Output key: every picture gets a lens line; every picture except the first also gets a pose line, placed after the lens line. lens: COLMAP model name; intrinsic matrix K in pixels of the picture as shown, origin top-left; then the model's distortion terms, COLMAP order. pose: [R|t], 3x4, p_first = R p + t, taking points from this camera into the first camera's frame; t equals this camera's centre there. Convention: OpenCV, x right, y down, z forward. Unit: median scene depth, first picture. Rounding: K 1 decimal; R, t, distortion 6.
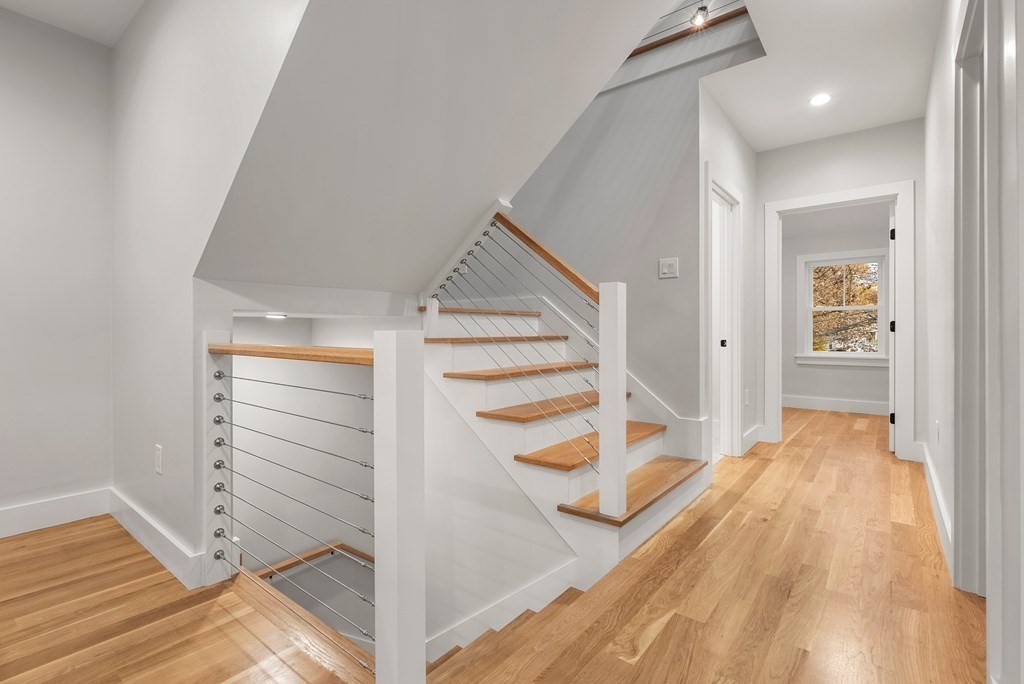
lens RADIAL K [[469.4, 0, 512.5], [0, 469.4, 333.7], [0, 0, 1]] dist [-0.000319, 0.000199]
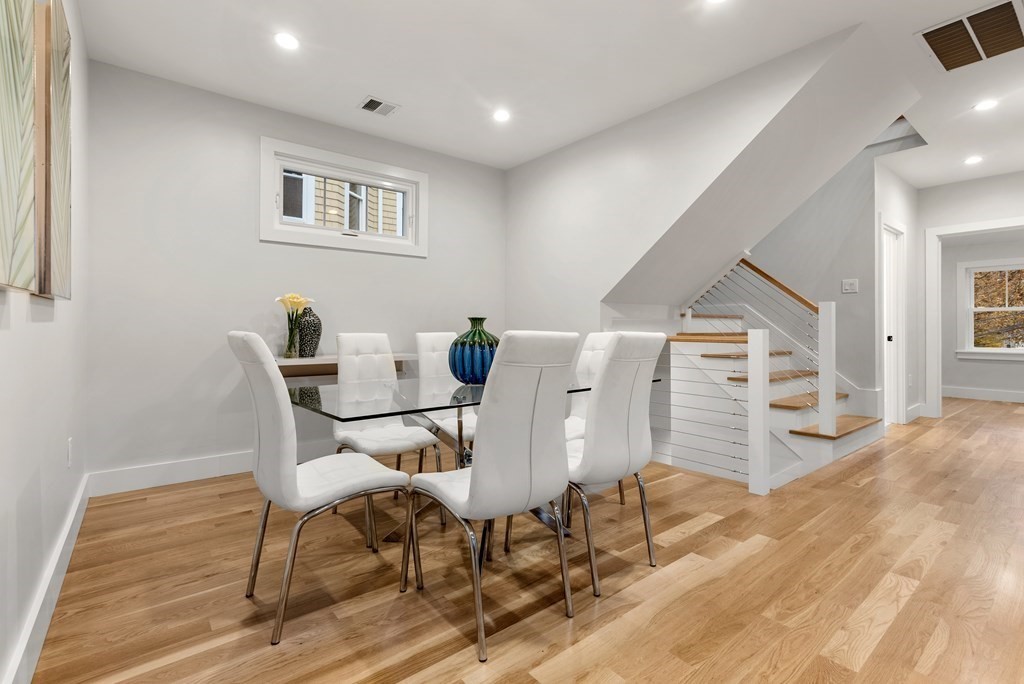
lens RADIAL K [[470.1, 0, 513.6], [0, 470.1, 324.4], [0, 0, 1]] dist [-0.001638, 0.000091]
pose [[0.976212, 0.003450, -0.216793, -0.372156], [-0.005526, 0.999944, -0.008972, -0.001833], [0.216750, 0.009957, 0.976176, -0.651118]]
